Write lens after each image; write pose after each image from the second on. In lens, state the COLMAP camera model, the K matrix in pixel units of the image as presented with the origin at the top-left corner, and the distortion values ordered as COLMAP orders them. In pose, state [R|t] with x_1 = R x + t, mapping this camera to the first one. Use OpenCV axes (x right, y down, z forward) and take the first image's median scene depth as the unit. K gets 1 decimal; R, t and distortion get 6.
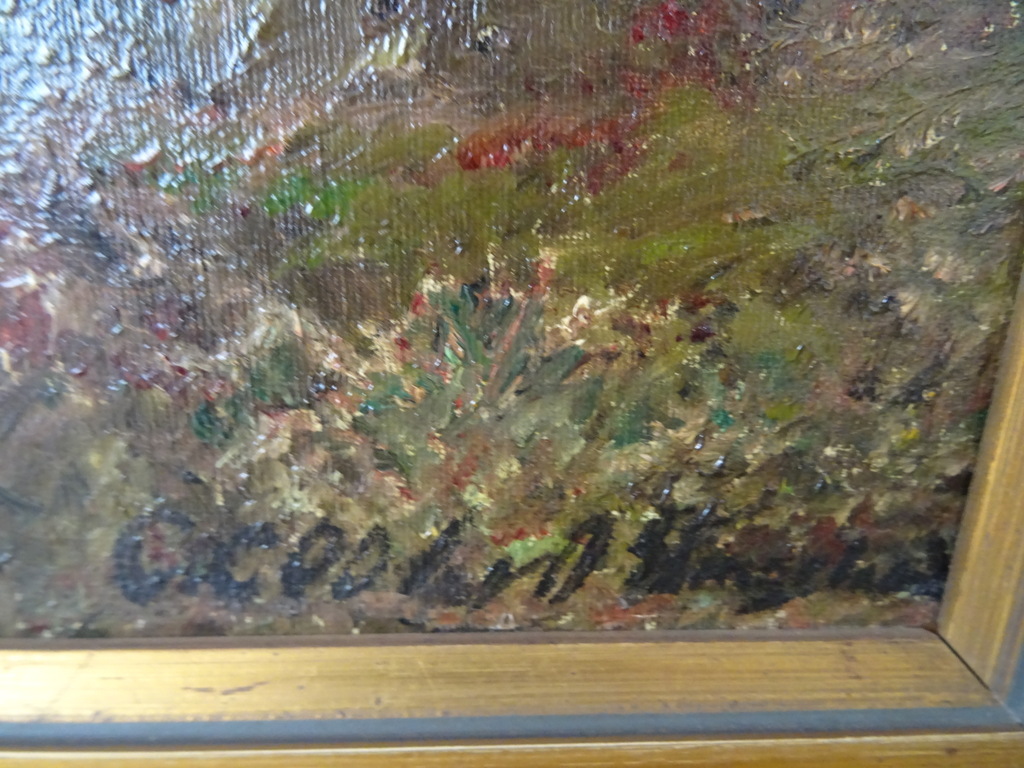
lens RADIAL K [[719.2, 0, 509.9], [0, 719.2, 384.7], [0, 0, 1]] dist [-0.011072, -0.003635]
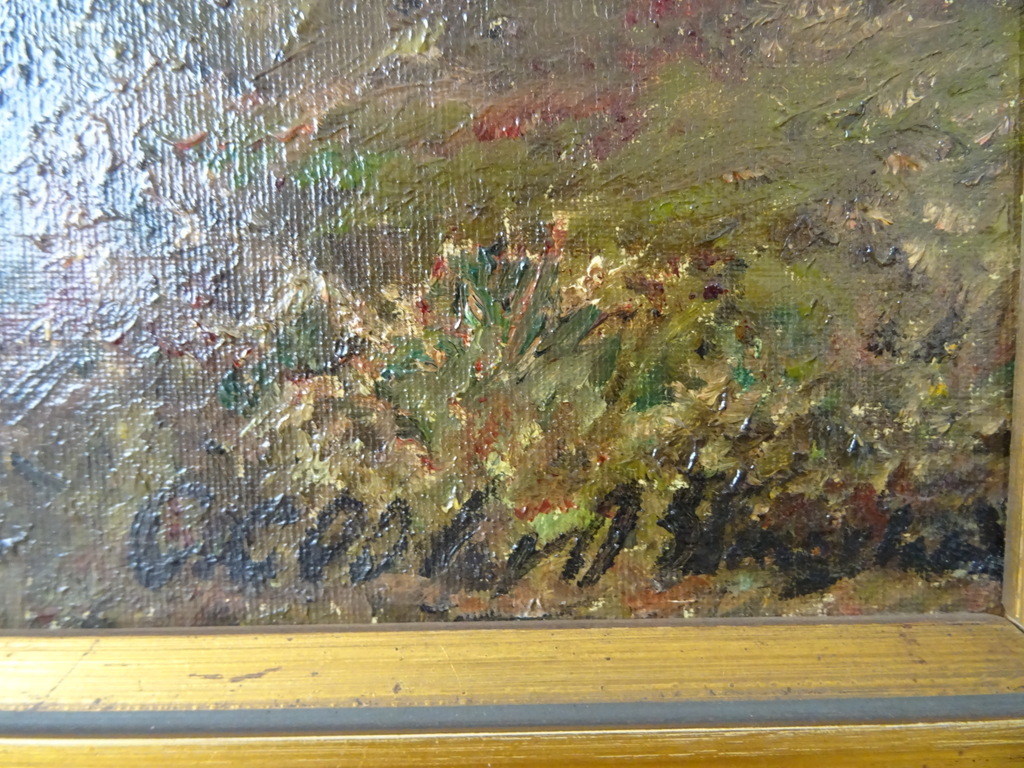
lens RADIAL K [[719.2, 0, 513.6], [0, 719.2, 384.9], [0, 0, 1]] dist [-0.011072, -0.003635]
pose [[0.998911, -0.032615, -0.033361, 0.010737], [0.024358, 0.974442, -0.223316, 0.278658], [0.039792, 0.222260, 0.974175, 0.019497]]
